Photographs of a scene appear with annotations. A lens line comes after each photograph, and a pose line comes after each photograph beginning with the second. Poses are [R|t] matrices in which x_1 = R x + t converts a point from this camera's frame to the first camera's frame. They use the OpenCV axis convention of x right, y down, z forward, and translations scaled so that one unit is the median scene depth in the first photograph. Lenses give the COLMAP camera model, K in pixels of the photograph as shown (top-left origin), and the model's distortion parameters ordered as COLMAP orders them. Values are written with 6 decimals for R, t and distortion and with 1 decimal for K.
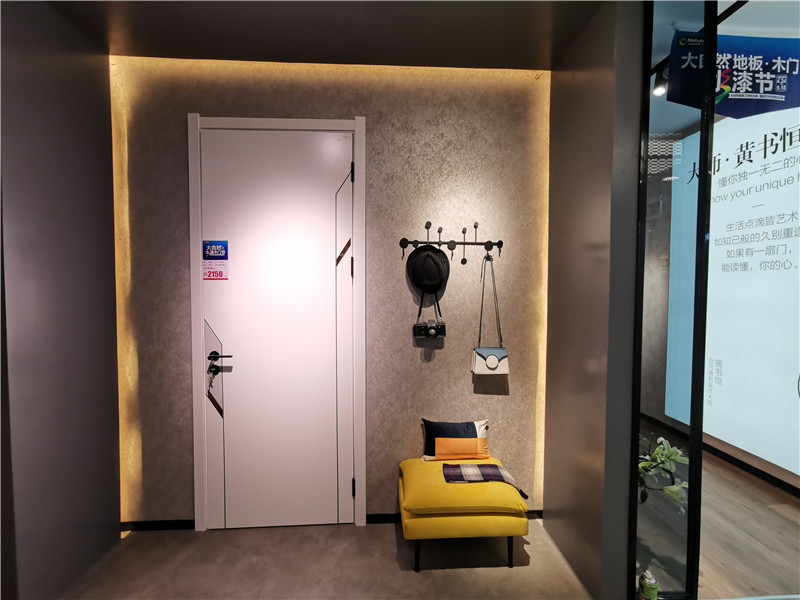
lens RADIAL K [[400.5, 0, 401.0], [0, 400.5, 299.1], [0, 0, 1]] dist [-0.001989, -0.000122]
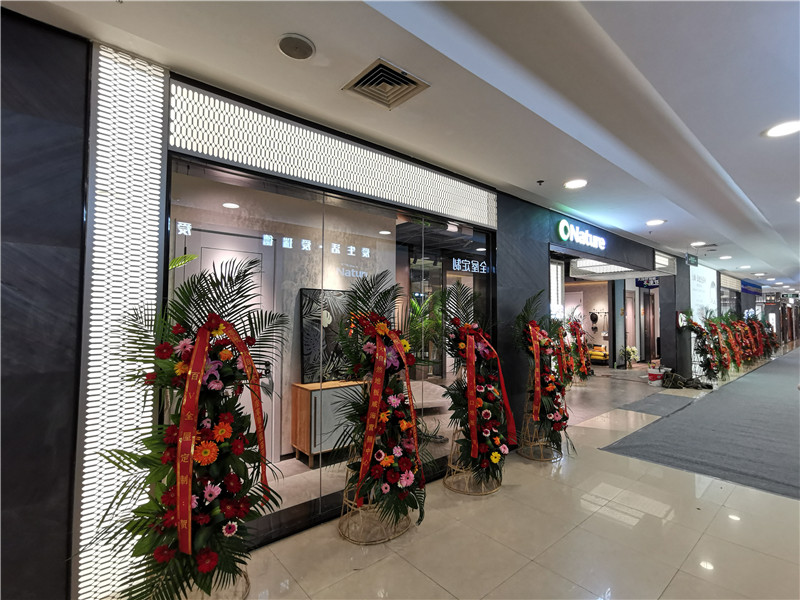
lens RADIAL K [[400.5, 0, 400.1], [0, 400.5, 300.0], [0, 0, 1]] dist [-0.001989, -0.000122]
pose [[0.614028, -0.031543, -0.788653, 2.789033], [-0.031850, 0.997397, -0.064690, 0.131600], [0.788641, 0.064840, 0.611425, -4.539141]]
